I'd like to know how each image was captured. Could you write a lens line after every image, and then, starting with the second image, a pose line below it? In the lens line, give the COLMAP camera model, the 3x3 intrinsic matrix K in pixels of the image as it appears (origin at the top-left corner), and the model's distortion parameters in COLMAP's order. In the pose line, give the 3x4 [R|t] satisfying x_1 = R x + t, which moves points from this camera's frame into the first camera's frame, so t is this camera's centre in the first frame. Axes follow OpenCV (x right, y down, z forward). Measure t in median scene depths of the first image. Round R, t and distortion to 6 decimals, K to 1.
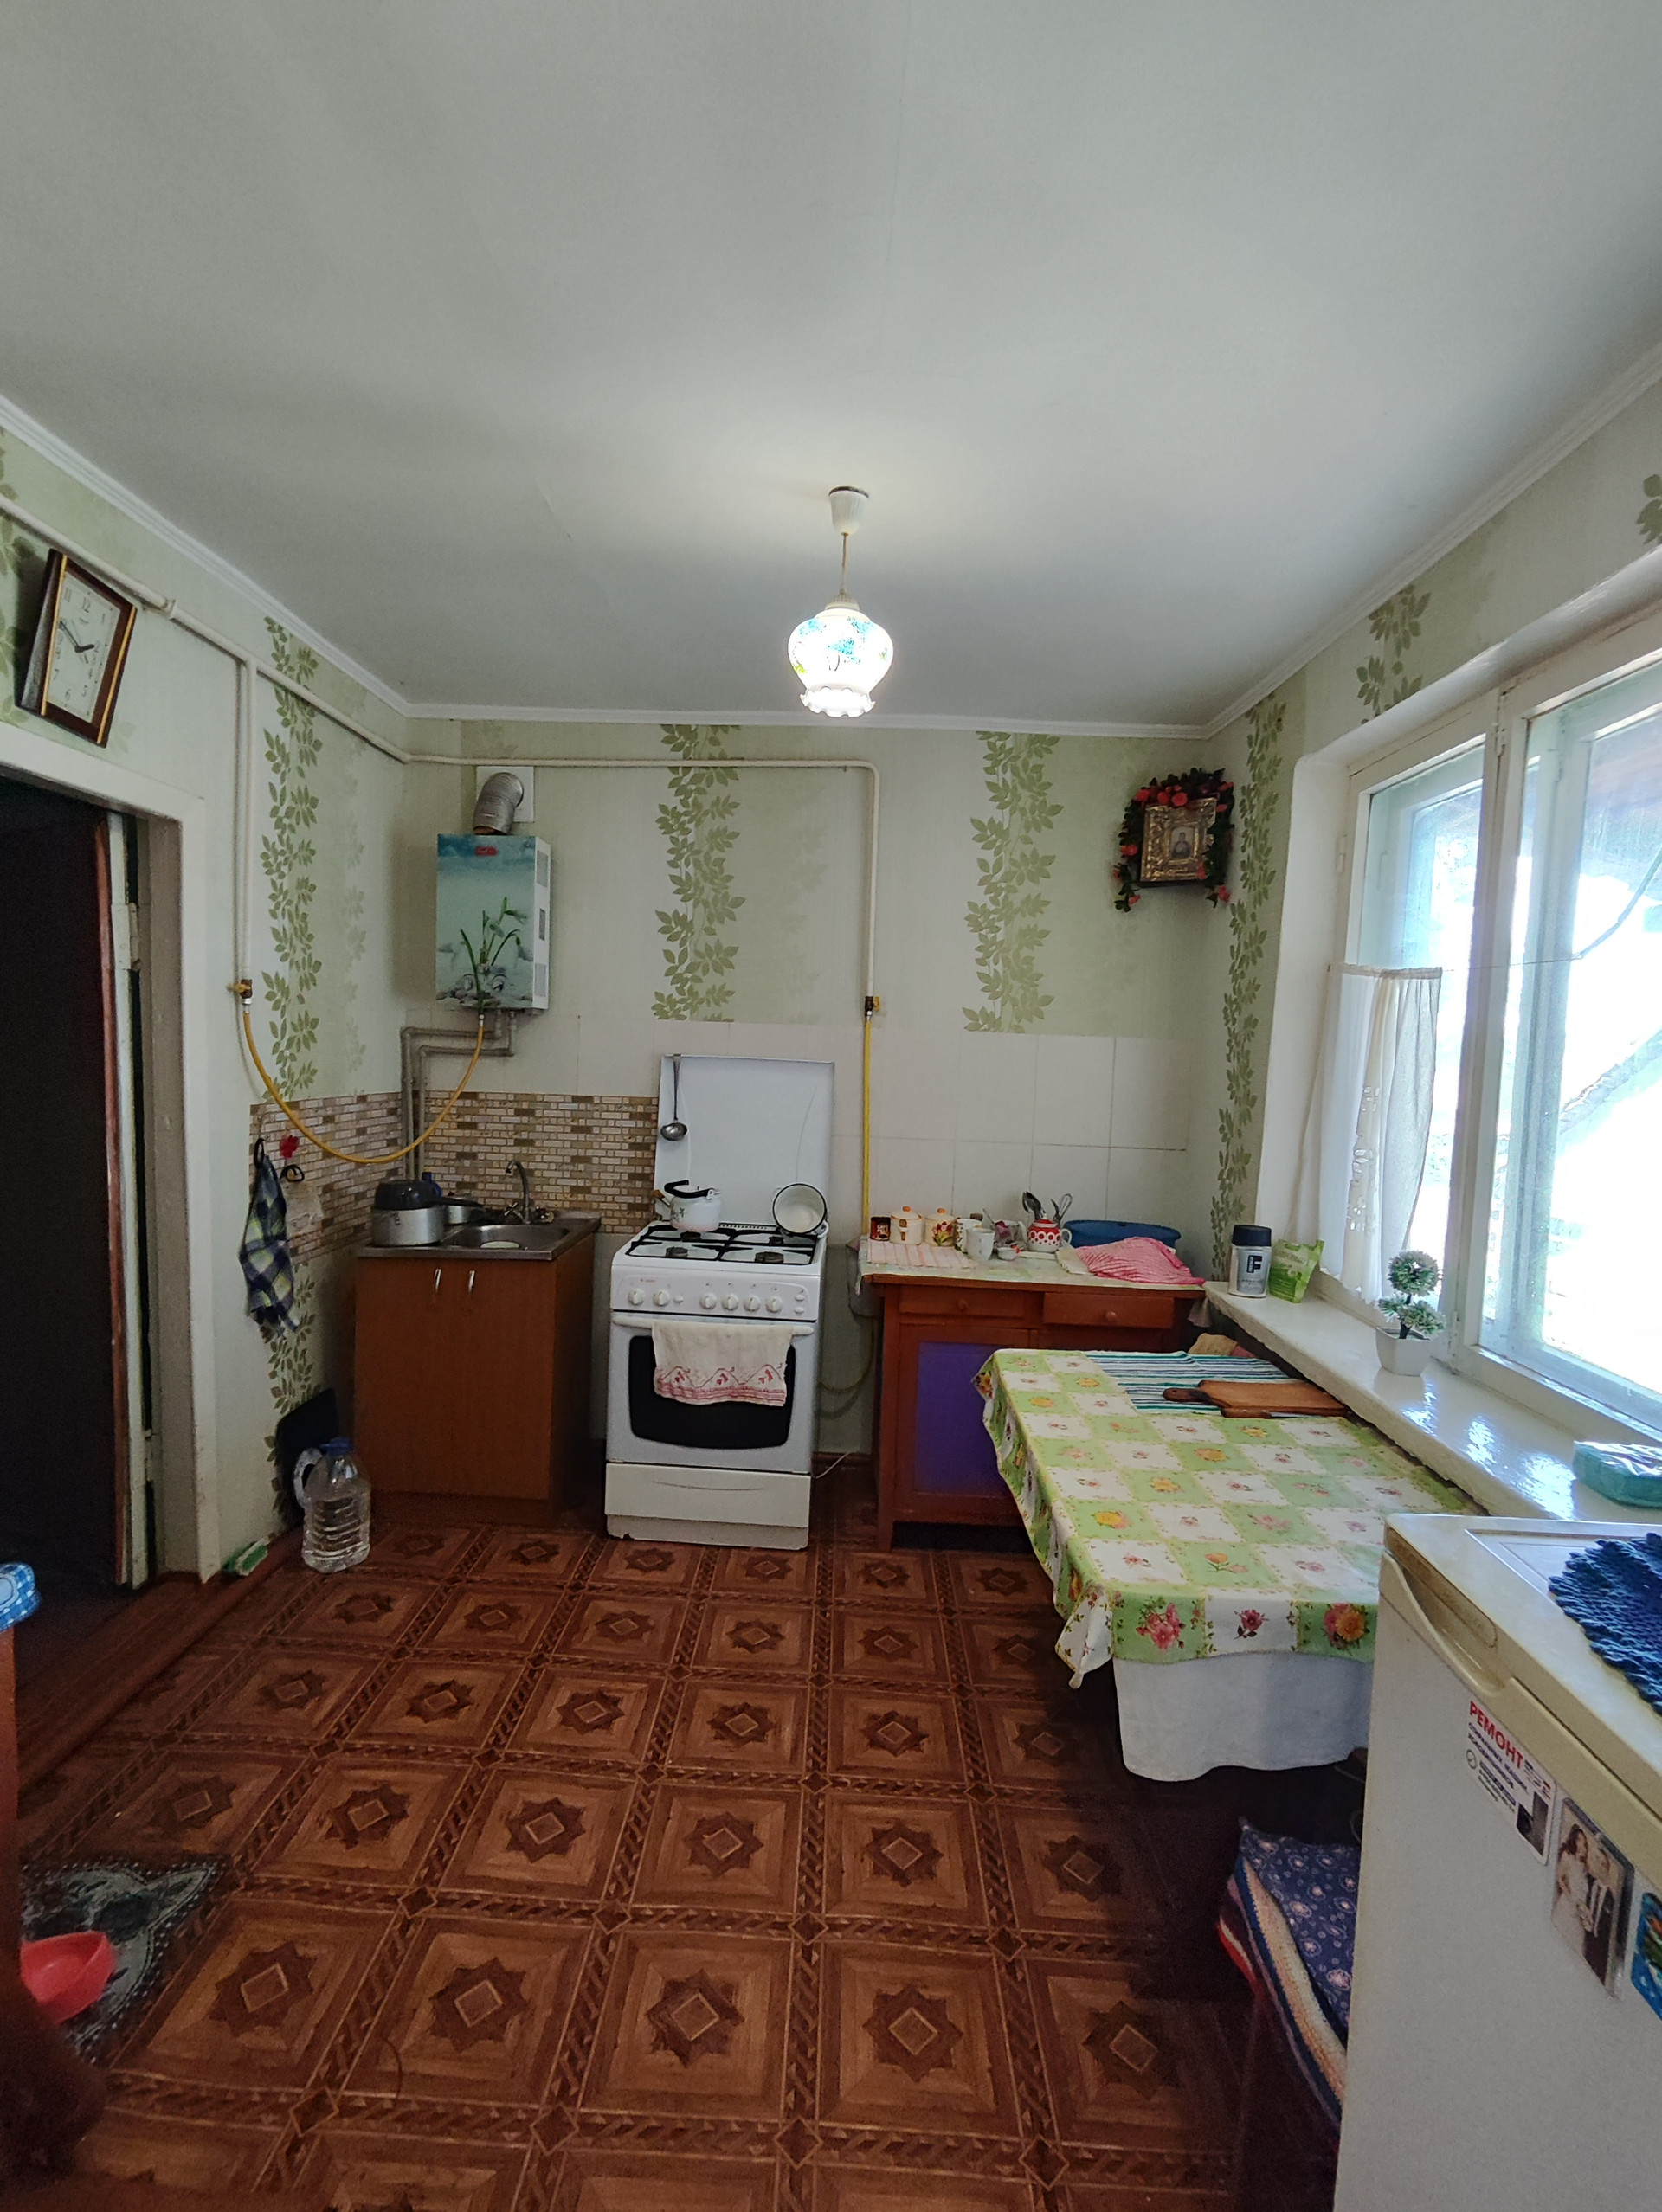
lens RADIAL K [[1015.8, 0, 824.4], [0, 1015.8, 1105.6], [0, 0, 1]] dist [-0.005314, 0.004683]
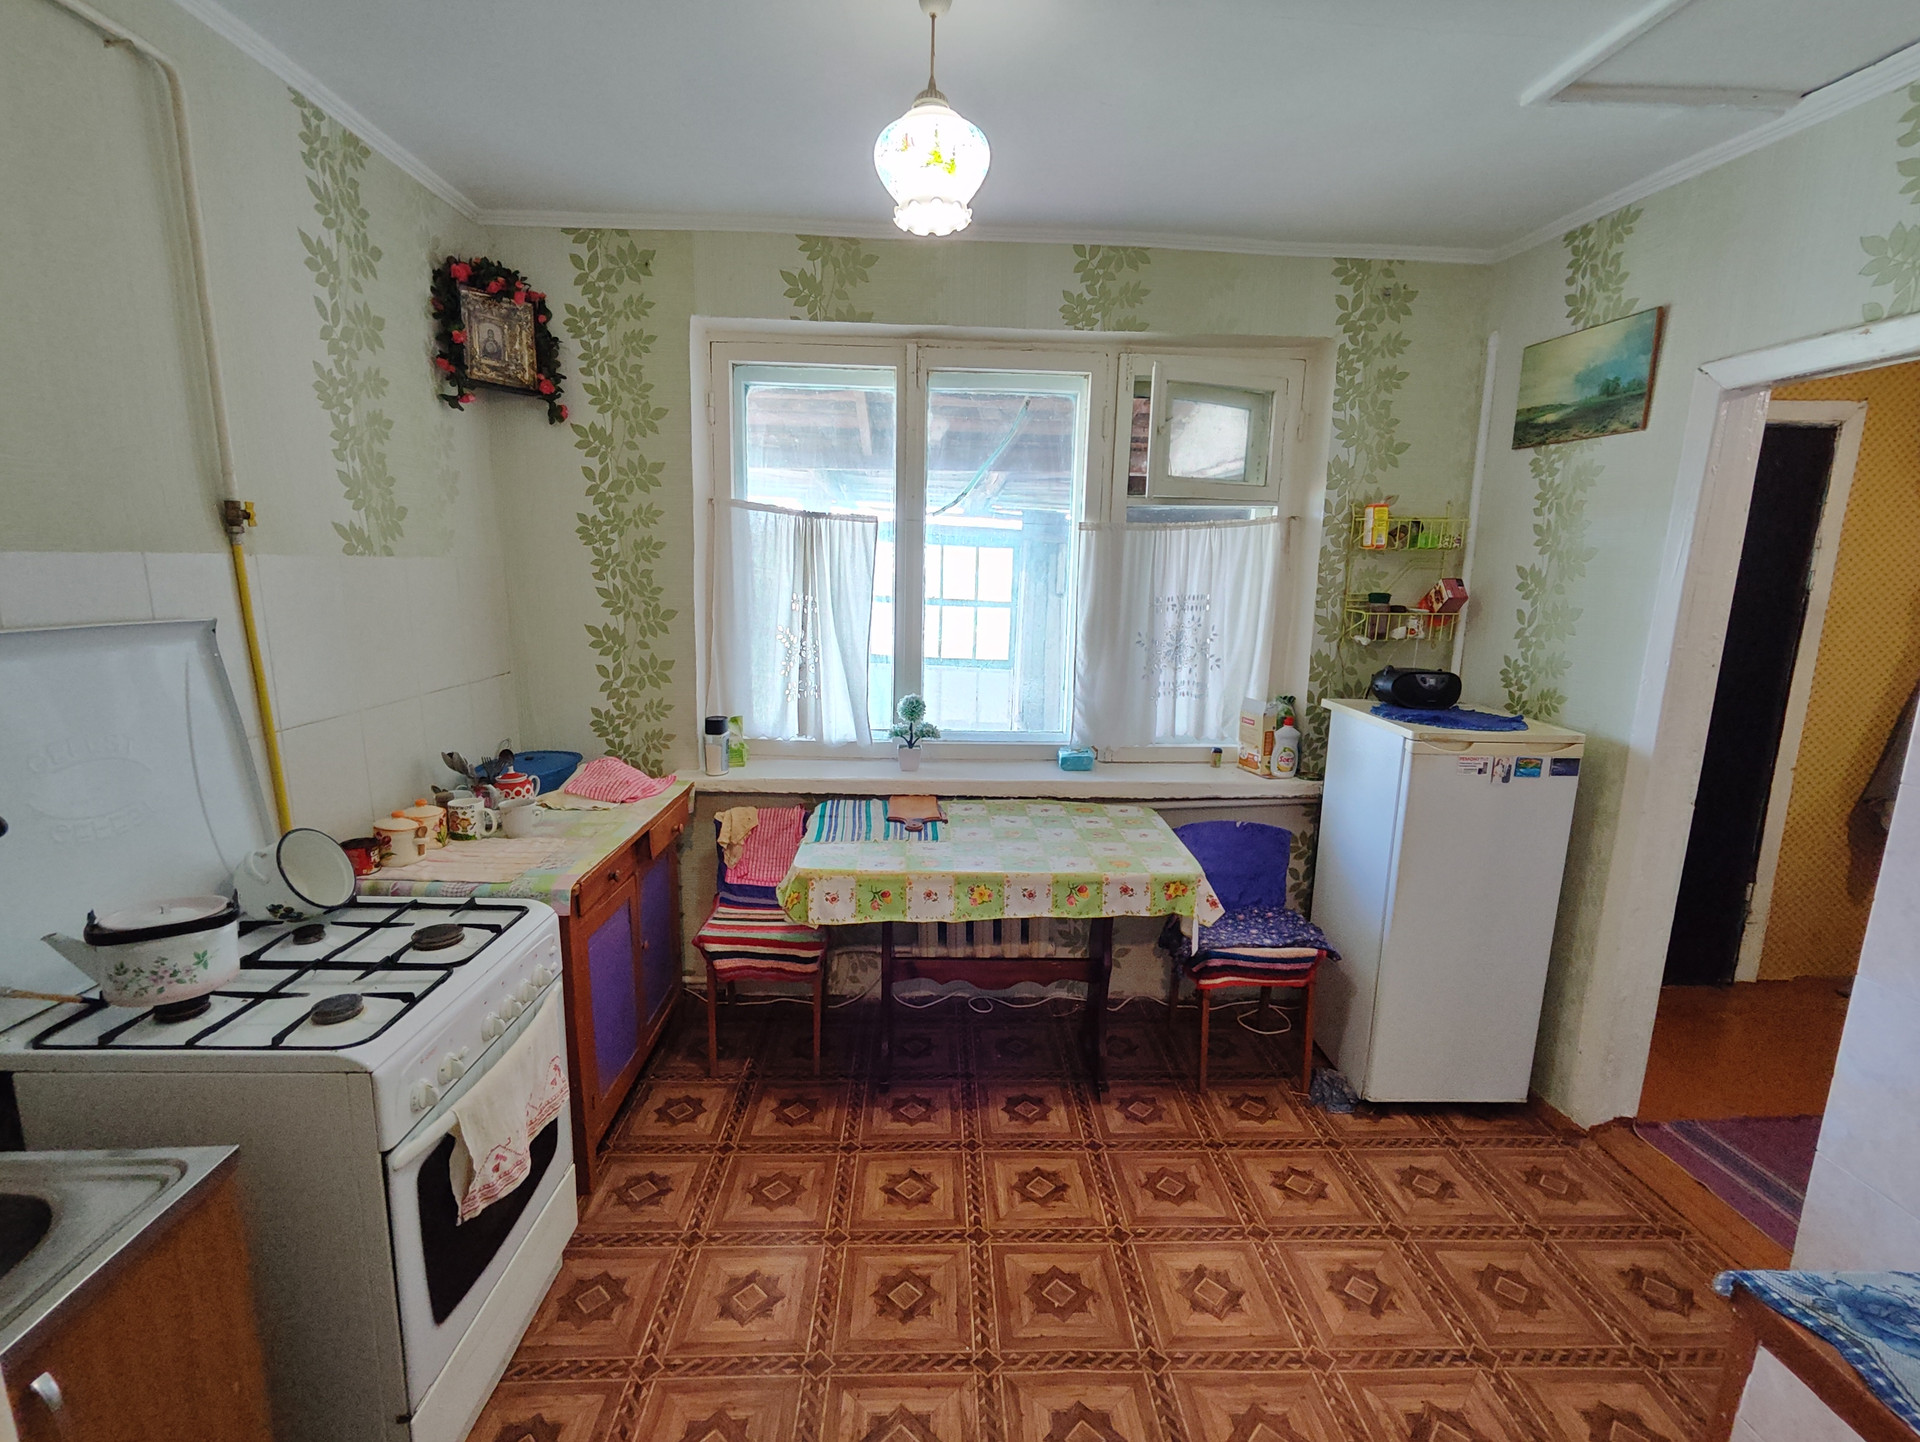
lens RADIAL K [[881.6, 0, 958.3], [0, 881.6, 730.1], [0, 0, 1]] dist [-0.005314, 0.004683]
pose [[-0.054356, -0.225076, 0.972824, -0.506581], [0.044526, 0.972749, 0.227546, -0.075630], [-0.997528, 0.055685, -0.042853, 0.608110]]
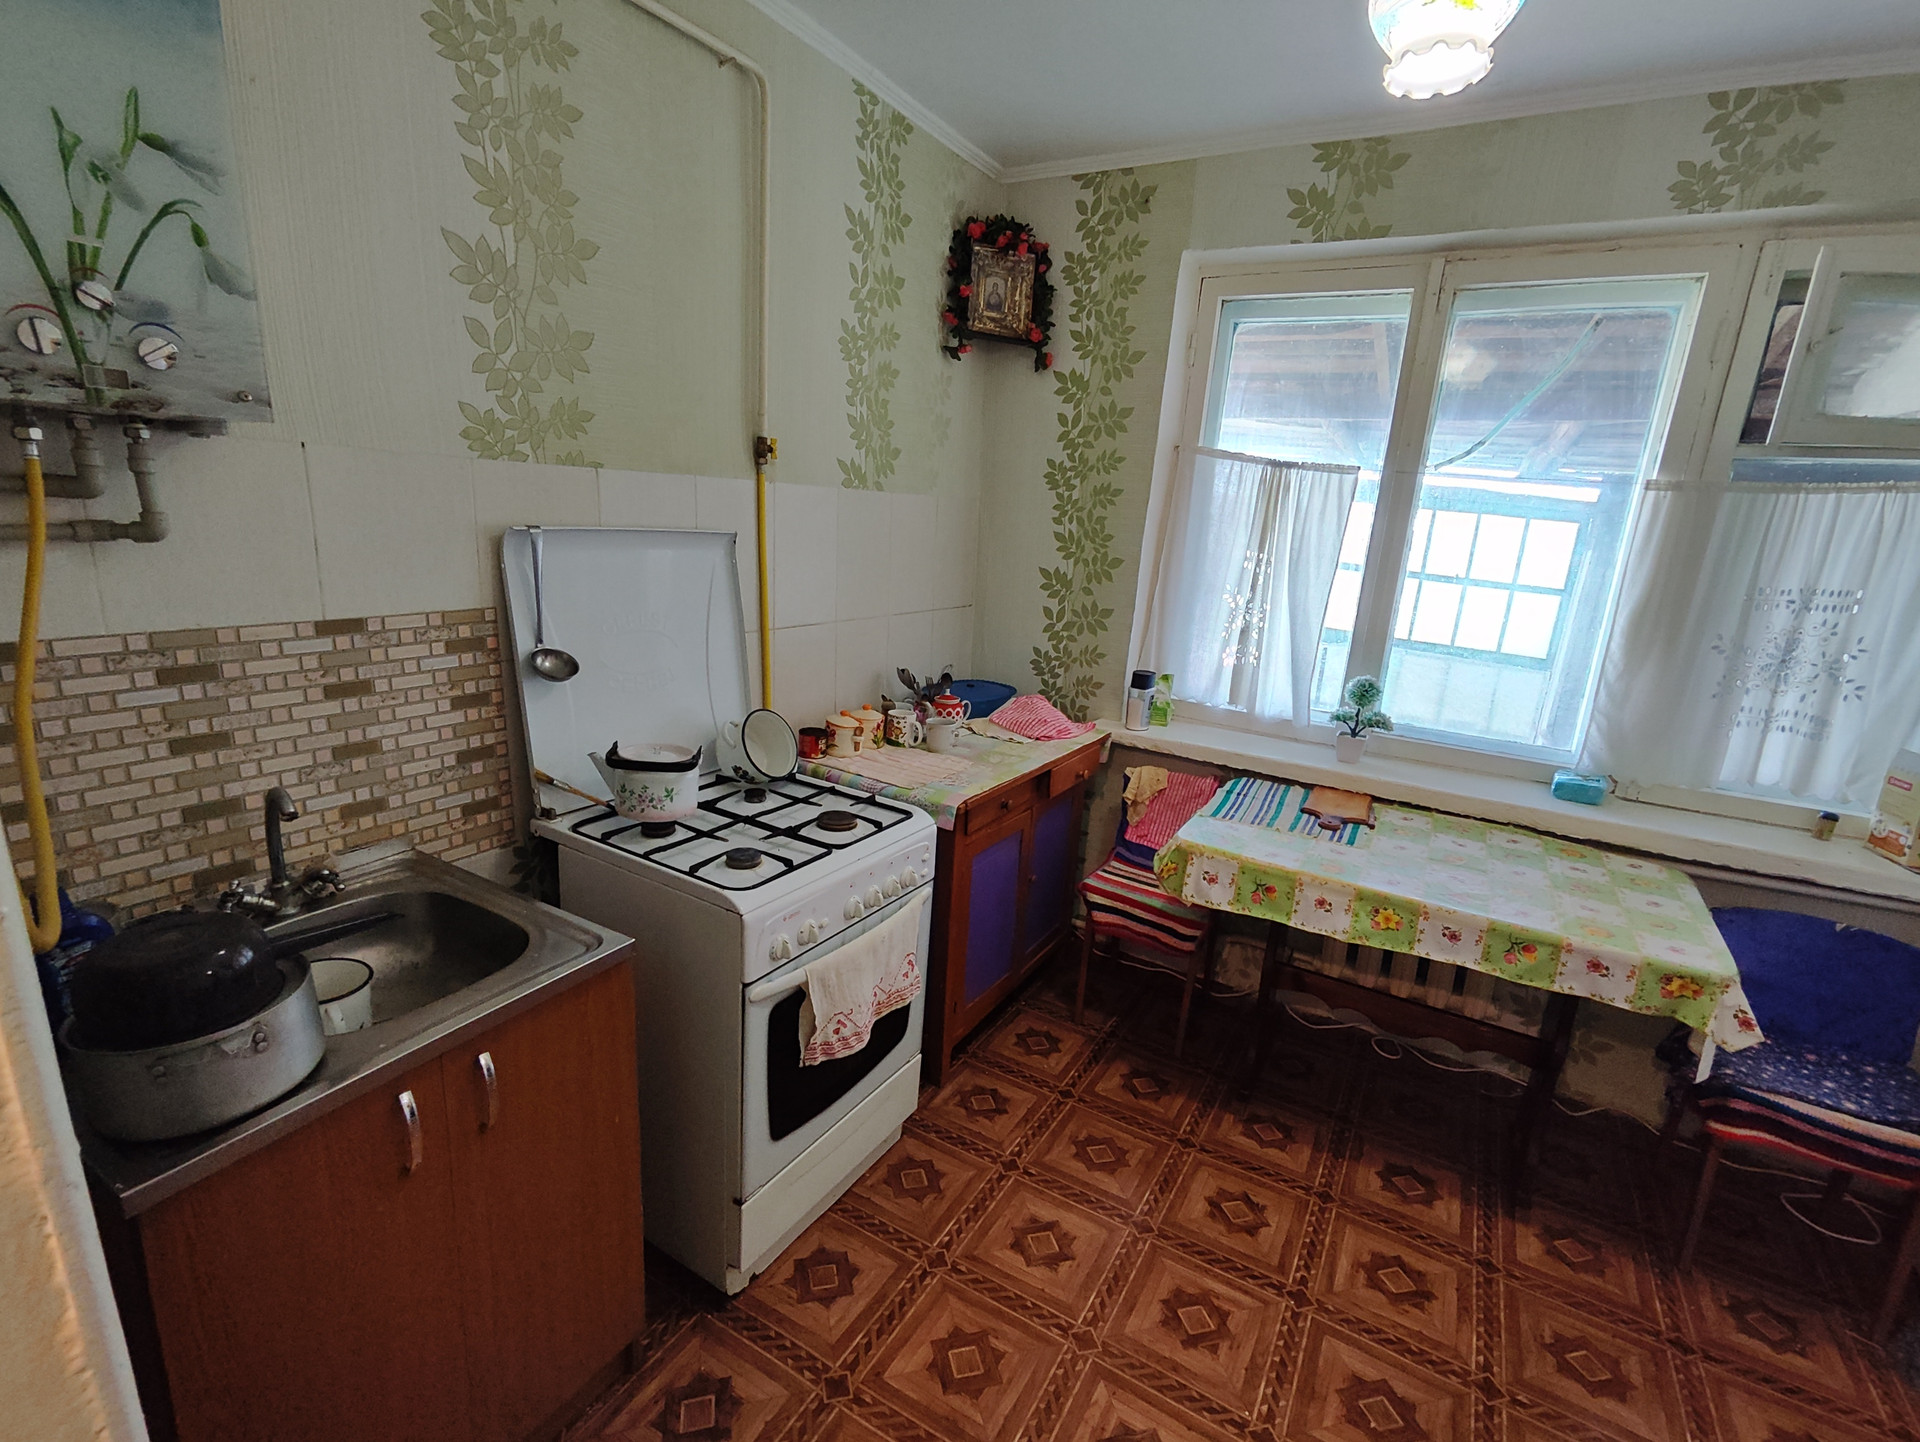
lens RADIAL K [[881.6, 0, 958.6], [0, 881.6, 729.2], [0, 0, 1]] dist [-0.005314, 0.004683]
pose [[0.487158, -0.221848, 0.844666, -0.464217], [0.010122, 0.968566, 0.248552, -0.060434], [-0.873255, -0.112535, 0.474090, 0.556085]]
